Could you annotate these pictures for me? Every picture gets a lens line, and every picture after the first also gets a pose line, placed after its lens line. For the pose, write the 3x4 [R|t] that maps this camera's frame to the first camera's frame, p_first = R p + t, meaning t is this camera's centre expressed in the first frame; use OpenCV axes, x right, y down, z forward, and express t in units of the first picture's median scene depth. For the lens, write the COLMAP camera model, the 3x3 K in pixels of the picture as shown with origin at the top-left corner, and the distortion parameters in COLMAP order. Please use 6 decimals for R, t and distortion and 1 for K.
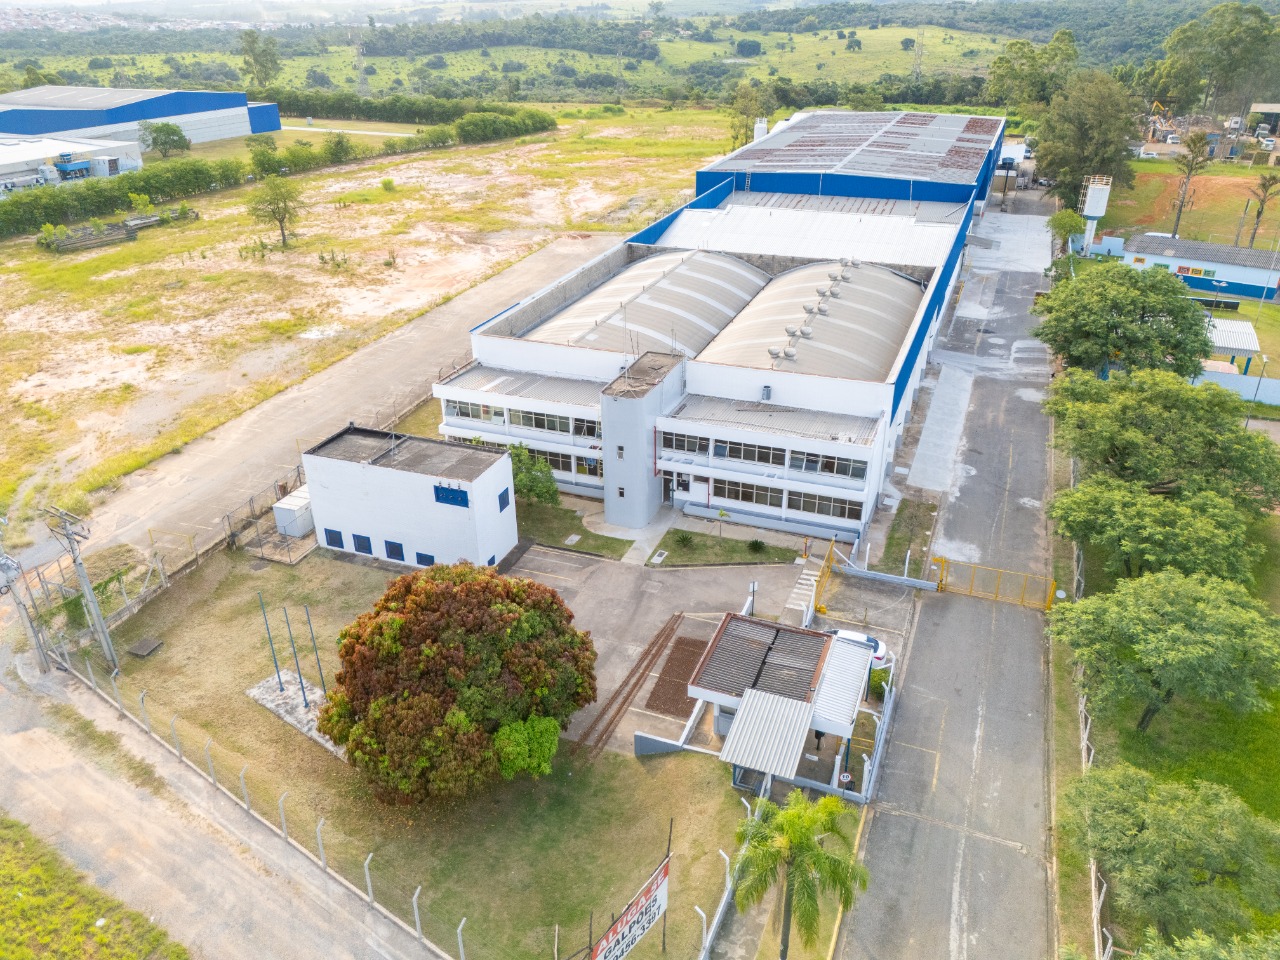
lens RADIAL K [[941.1, 0, 645.0], [0, 941.1, 472.9], [0, 0, 1]] dist [0.067881, -0.063348]
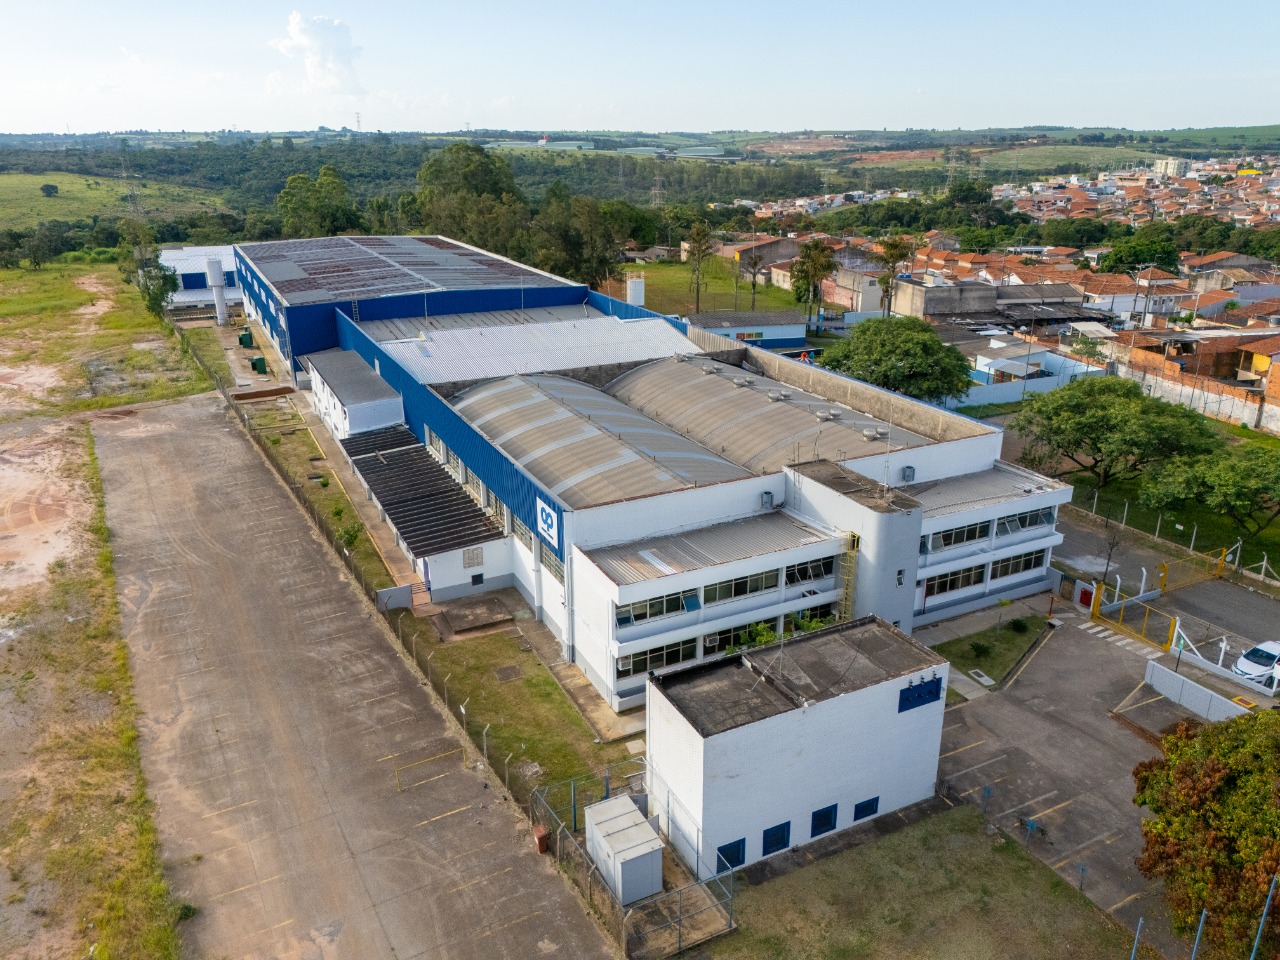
lens RADIAL K [[941.1, 0, 645.0], [0, 941.1, 472.9], [0, 0, 1]] dist [0.067881, -0.063348]
pose [[0.676539, -0.241121, 0.695812, -0.665046], [0.331508, 0.943441, 0.004607, -0.169497], [-0.657569, 0.227550, 0.718209, 0.484042]]
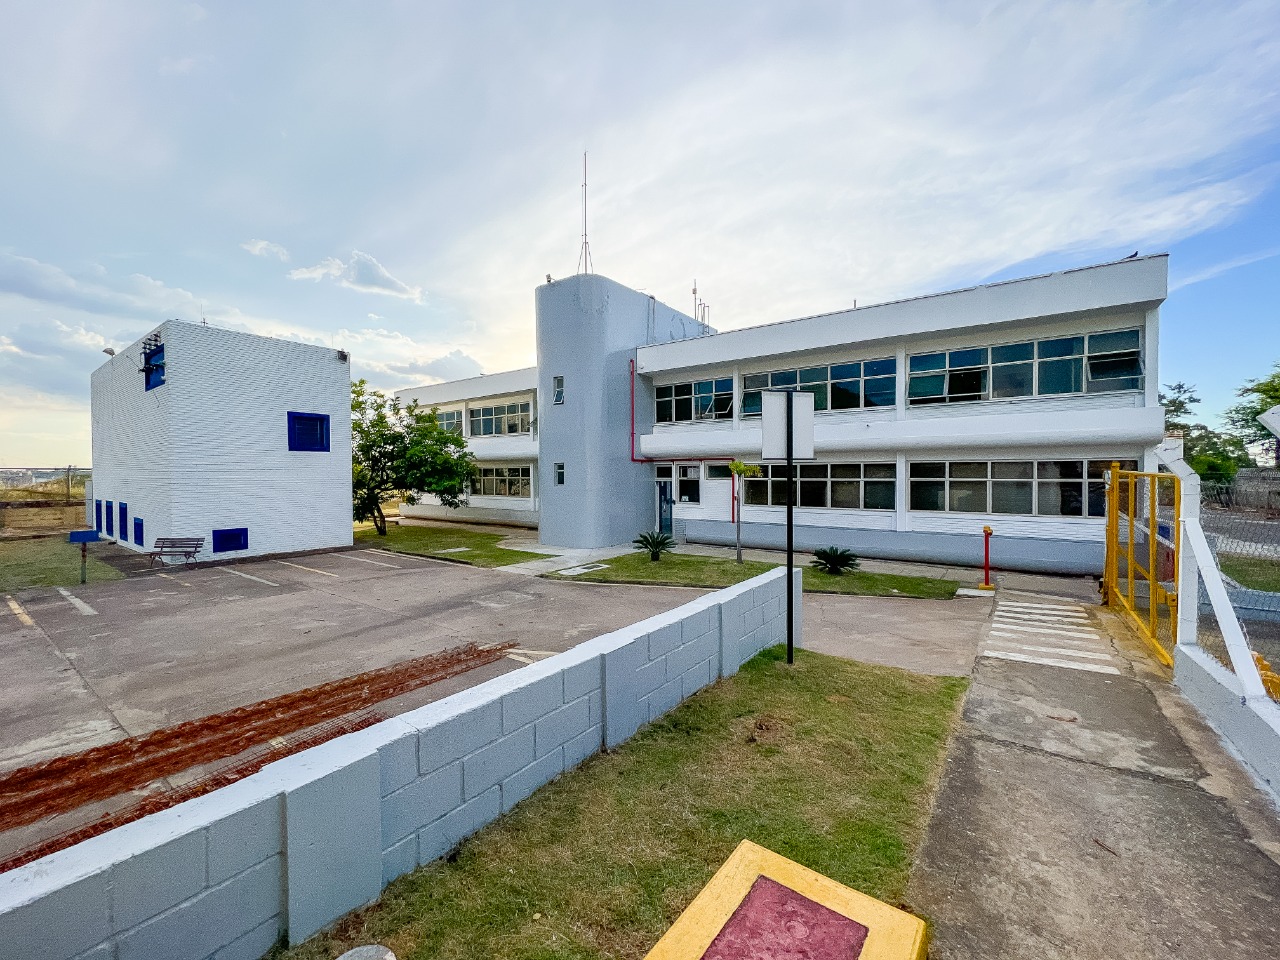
lens RADIAL K [[518.3, 0, 640.0], [0, 518.3, 480.0], [0, 0, 1]] dist [-0.001254, 0.000622]
pose [[0.960745, 0.008078, -0.277316, 0.091816], [-0.126888, 0.901696, -0.413333, 0.128367], [0.246715, 0.432295, 0.867325, 0.708121]]
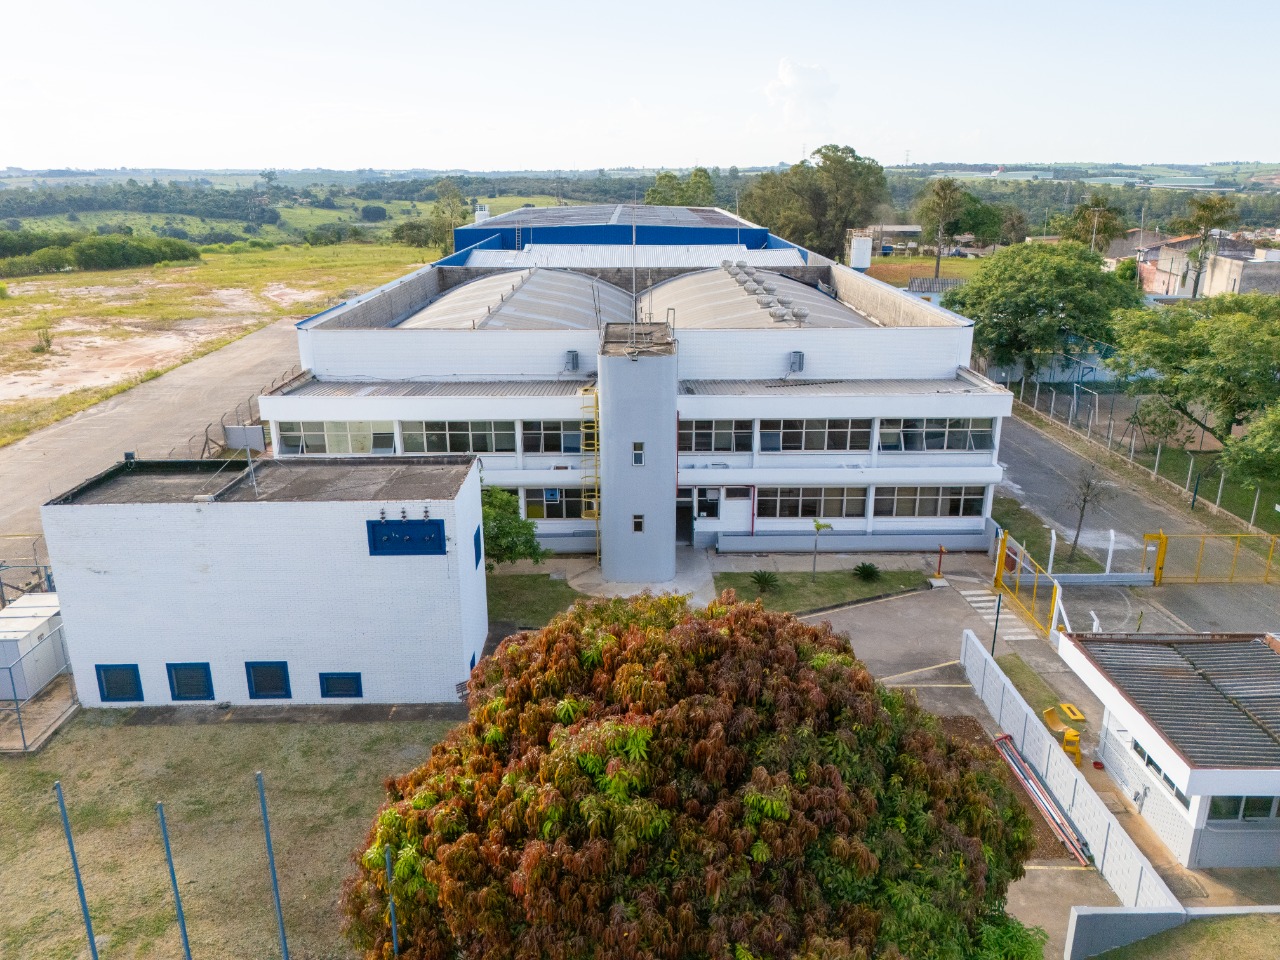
lens RADIAL K [[941.1, 0, 645.0], [0, 941.1, 472.9], [0, 0, 1]] dist [0.067881, -0.063348]
pose [[0.928452, -0.105545, 0.356142, -0.218335], [0.162222, 0.977729, -0.133153, 0.065668], [-0.334157, 0.181401, 0.924896, 0.399648]]
